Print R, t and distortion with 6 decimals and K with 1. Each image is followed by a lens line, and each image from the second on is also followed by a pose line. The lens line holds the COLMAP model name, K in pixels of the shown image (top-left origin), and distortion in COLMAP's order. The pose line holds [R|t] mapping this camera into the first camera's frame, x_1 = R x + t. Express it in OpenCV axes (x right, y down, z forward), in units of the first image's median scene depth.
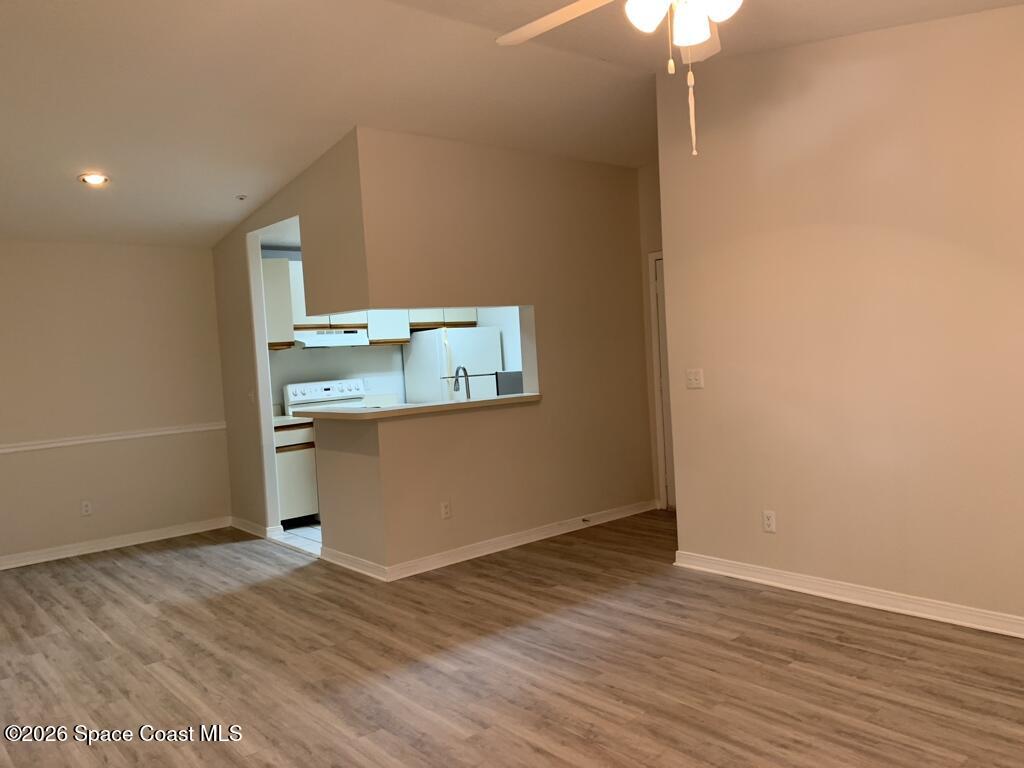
lens RADIAL K [[794.7, 0, 512.0], [0, 794.7, 384.0], [0, 0, 1]] dist [0.010296, 0.000562]
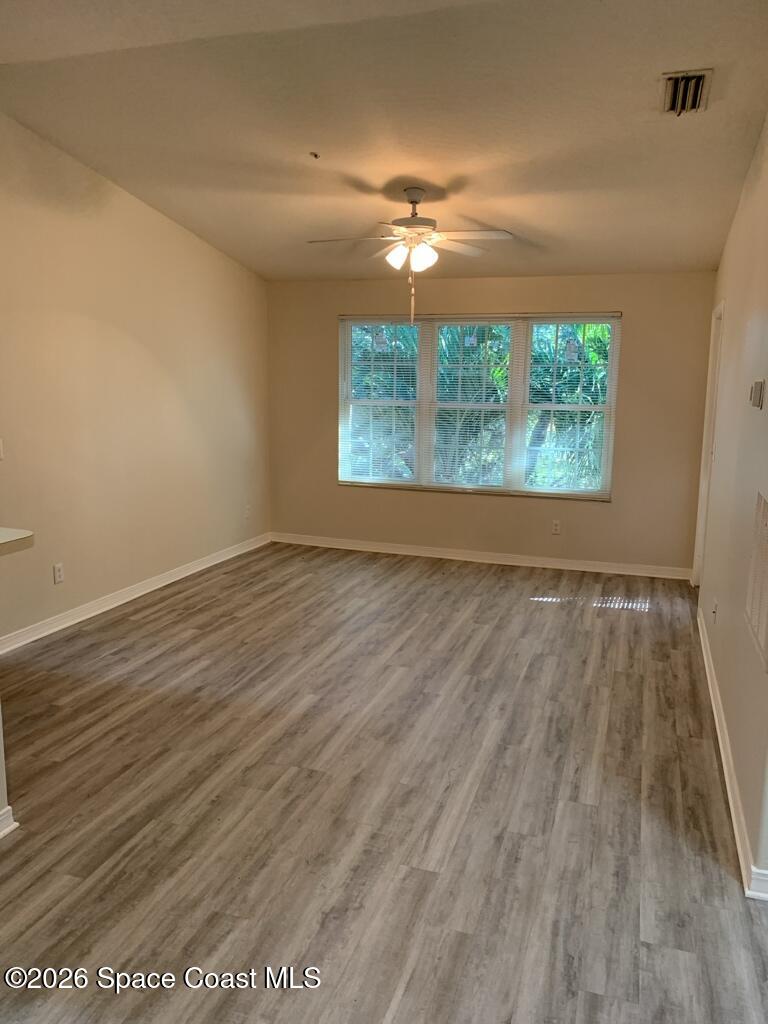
lens RADIAL K [[782.2, 0, 384.0], [0, 782.2, 512.0], [0, 0, 1]] dist [0.010595, -0.008645]
pose [[-0.520736, -0.095821, 0.848323, -0.937111], [0.051860, 0.988296, 0.143464, -0.052757], [-0.852141, 0.118701, -0.509672, 1.289395]]
